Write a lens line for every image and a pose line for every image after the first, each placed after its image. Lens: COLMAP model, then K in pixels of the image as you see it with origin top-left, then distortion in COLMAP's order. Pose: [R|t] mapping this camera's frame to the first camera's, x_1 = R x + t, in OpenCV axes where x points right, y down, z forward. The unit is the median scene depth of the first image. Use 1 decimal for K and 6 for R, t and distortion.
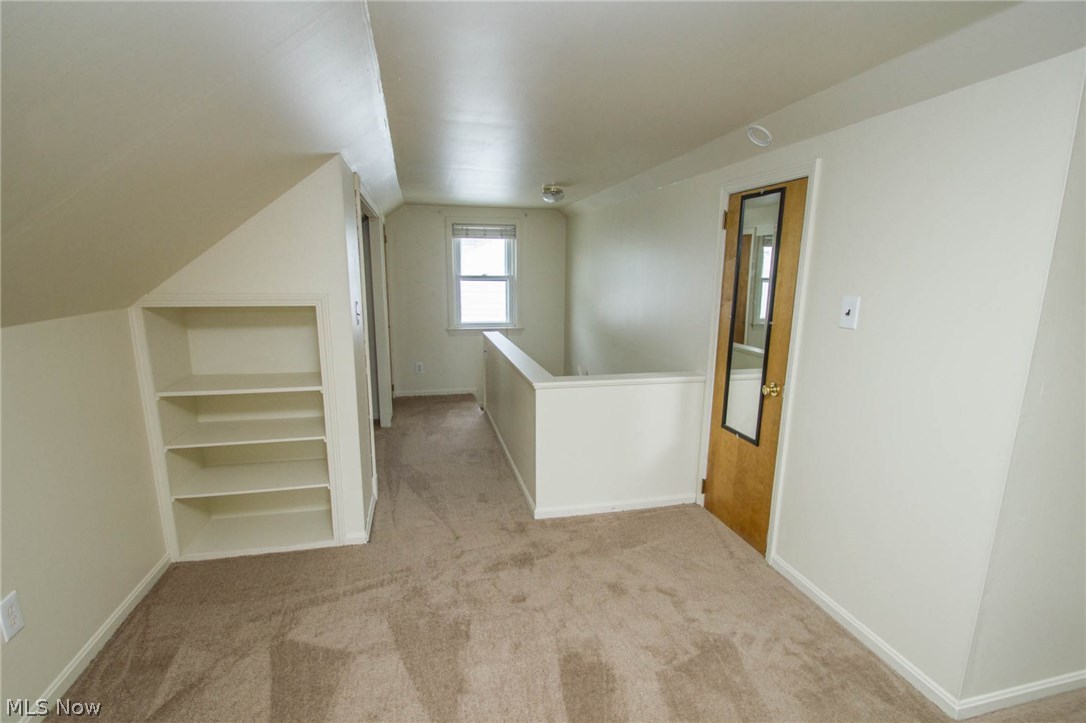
lens RADIAL K [[505.6, 0, 552.0], [0, 505.6, 383.0], [0, 0, 1]] dist [0.017666, -0.019898]
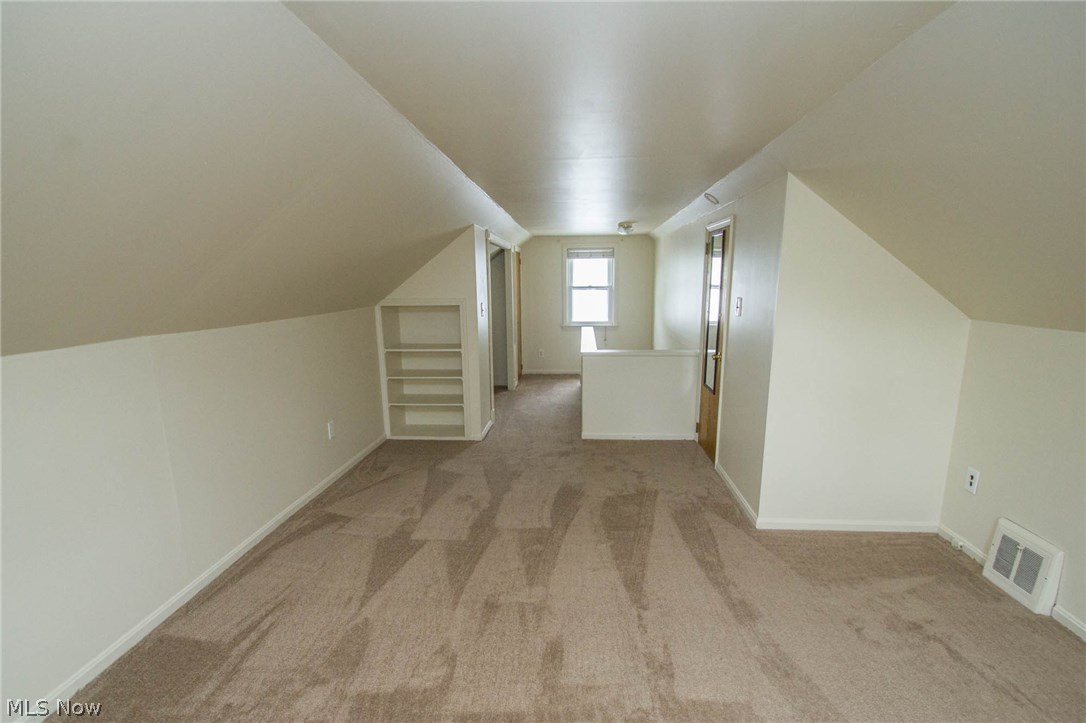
lens RADIAL K [[492.4, 0, 564.3], [0, 492.4, 387.1], [0, 0, 1]] dist [-0.000626, -0.000024]
pose [[0.957553, 0.041149, -0.285304, 0.328176], [-0.042744, 0.999086, 0.000636, 0.100911], [0.285069, 0.011586, 0.958437, -0.473120]]
